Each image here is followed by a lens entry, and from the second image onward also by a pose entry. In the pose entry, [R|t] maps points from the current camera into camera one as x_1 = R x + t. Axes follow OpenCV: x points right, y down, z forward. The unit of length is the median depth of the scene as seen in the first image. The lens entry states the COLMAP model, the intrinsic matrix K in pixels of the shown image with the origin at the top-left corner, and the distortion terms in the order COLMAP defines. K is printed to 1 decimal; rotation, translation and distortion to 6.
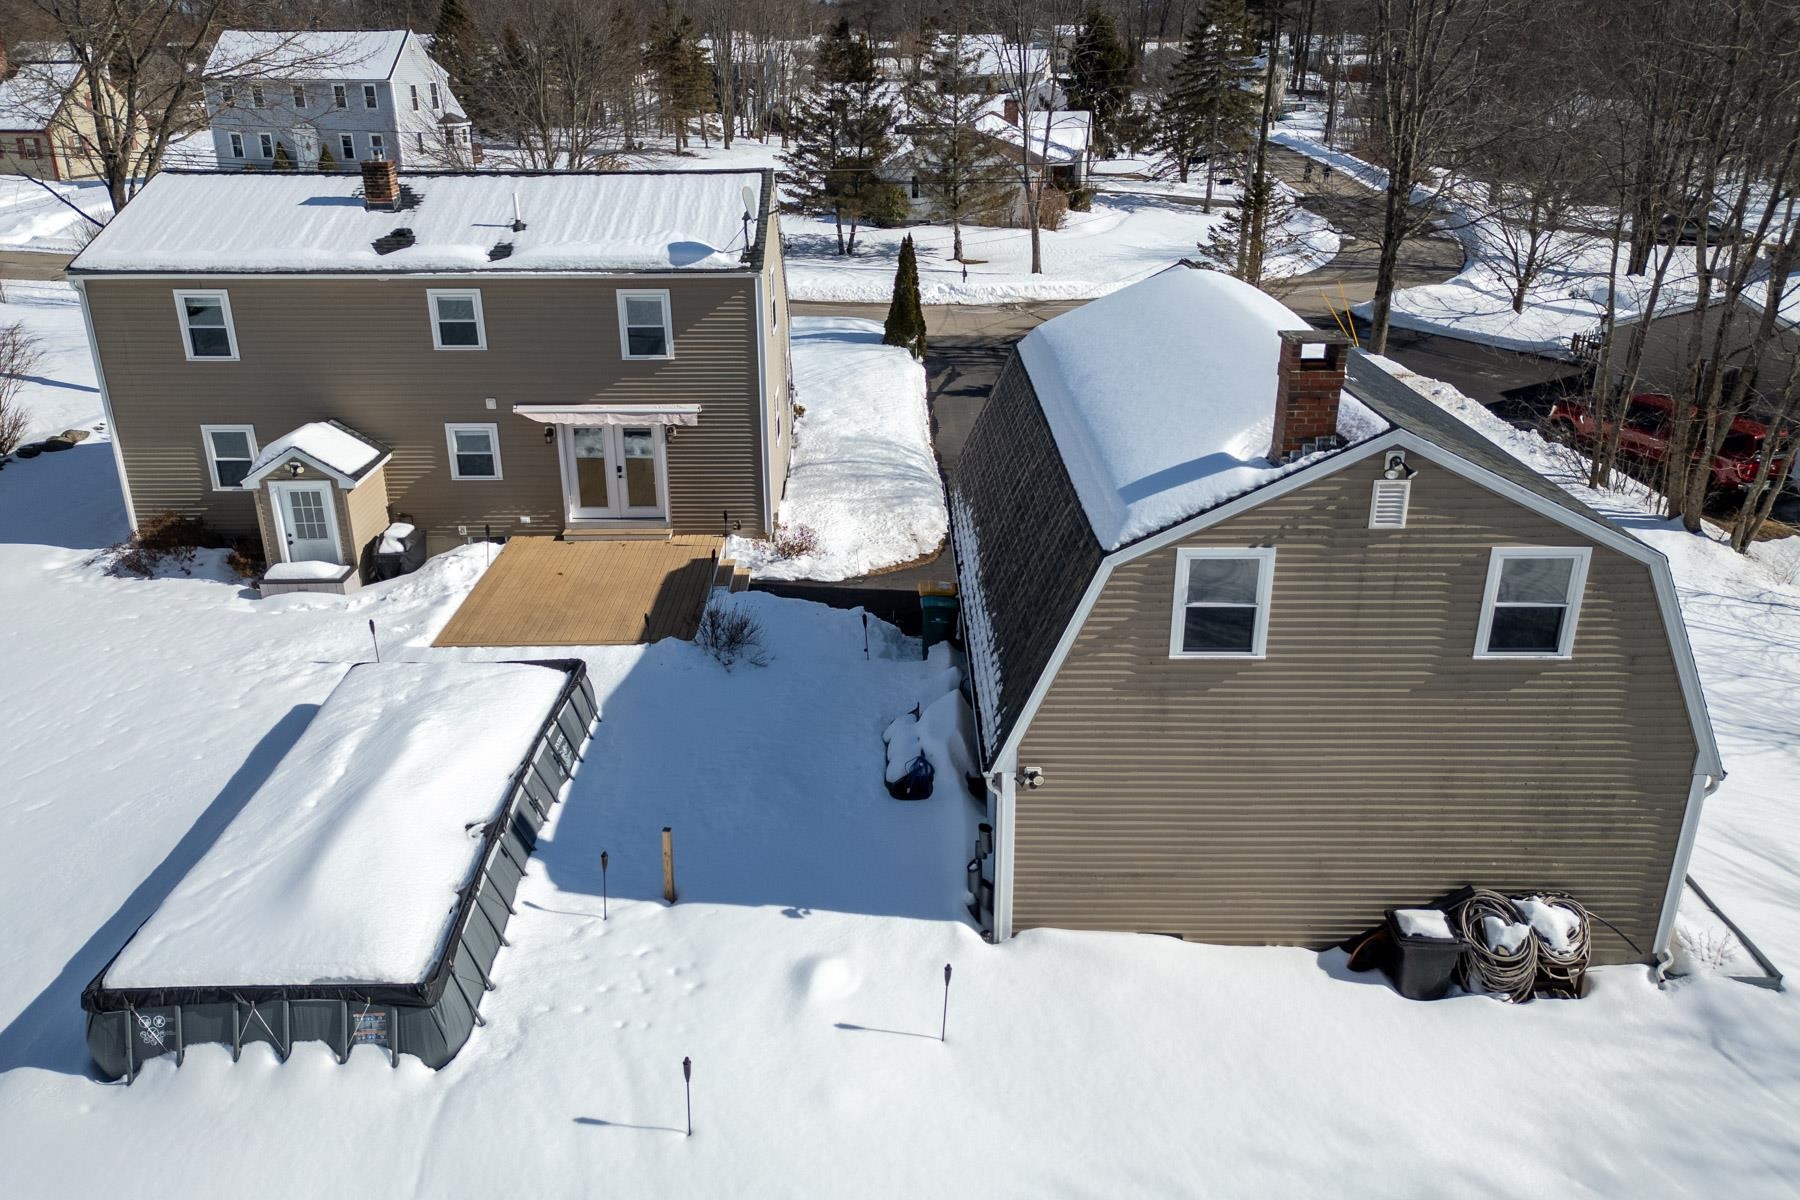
lens RADIAL K [[1356.8, 0, 897.0], [0, 1356.8, 540.1], [0, 0, 1]] dist [0.082717, -0.072606]
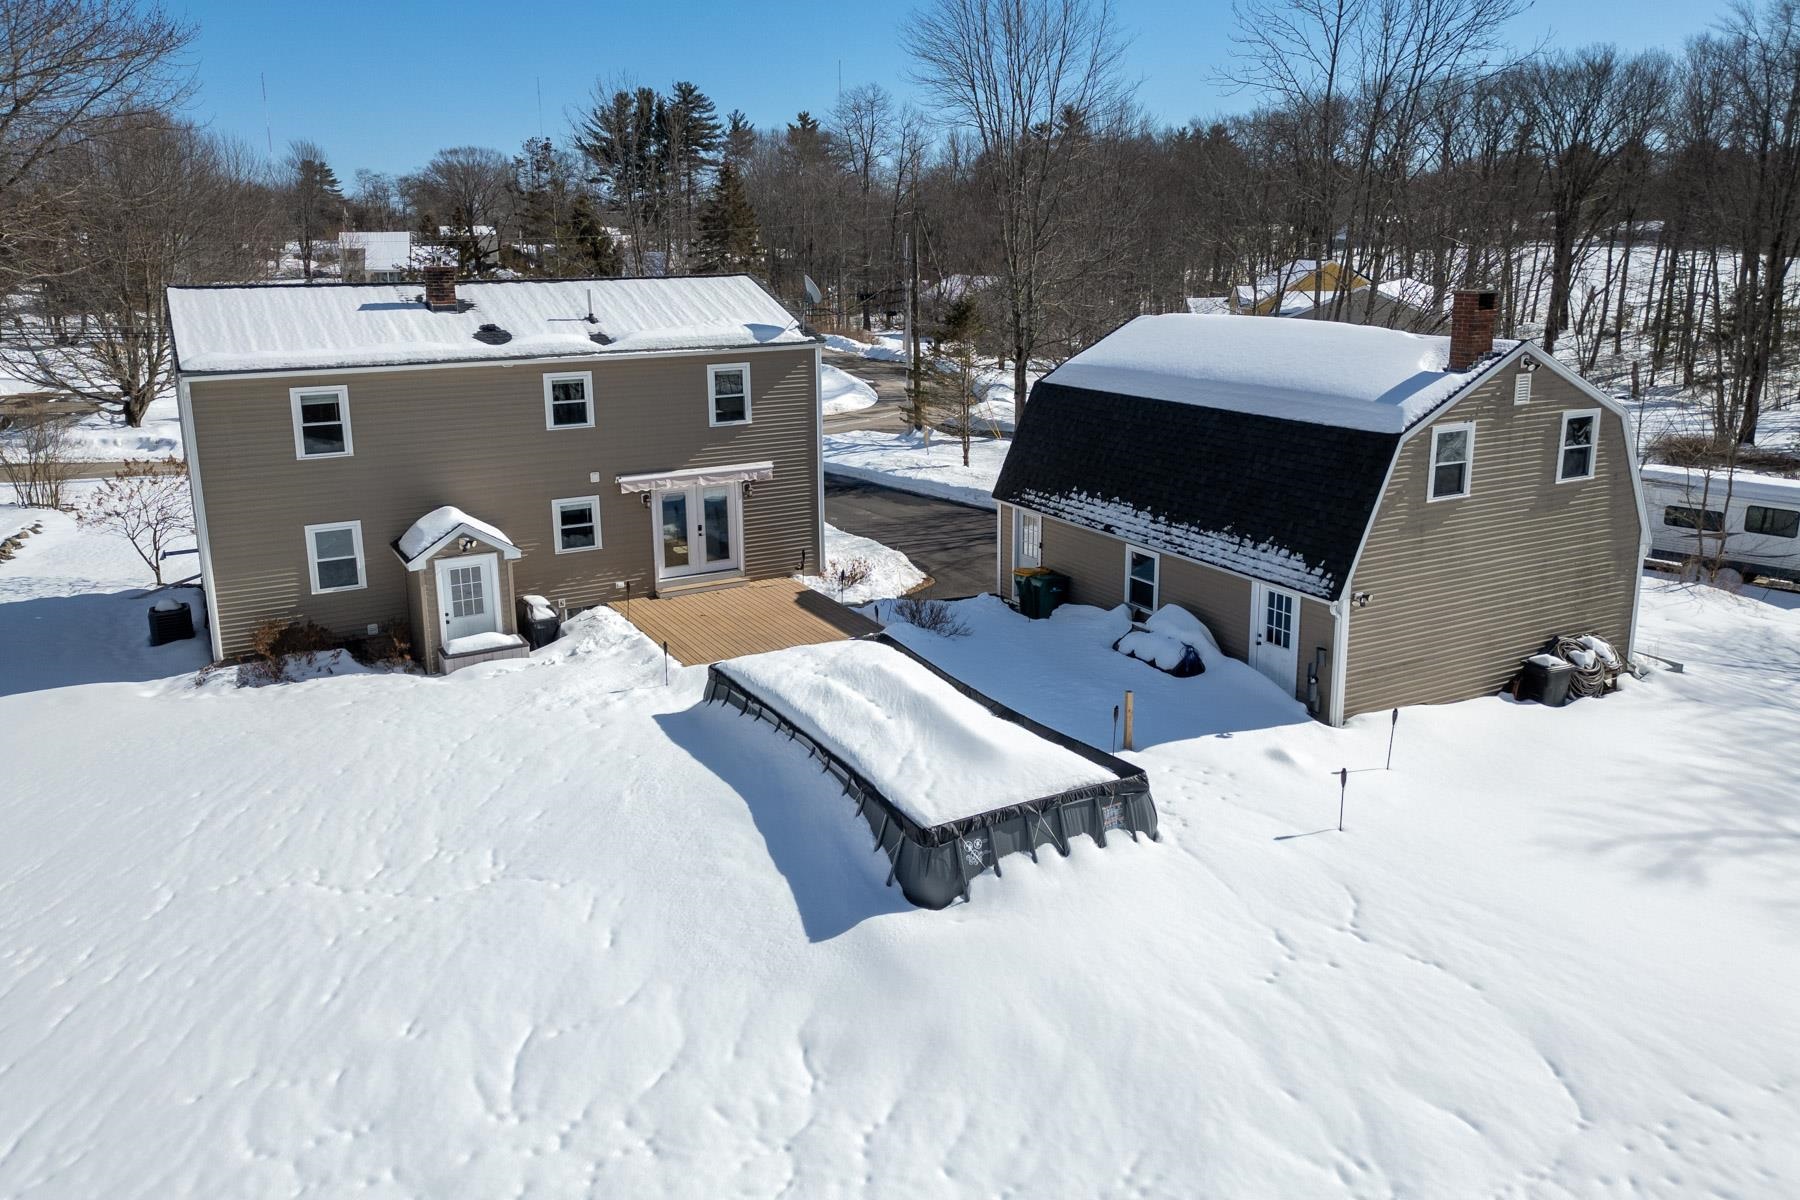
lens RADIAL K [[1356.8, 0, 897.0], [0, 1356.8, 540.1], [0, 0, 1]] dist [0.082717, -0.072606]
pose [[0.873544, -0.110495, 0.474038, -0.792841], [0.178611, 0.978722, -0.101006, 0.132238], [-0.452790, 0.172902, 0.874692, -0.057925]]
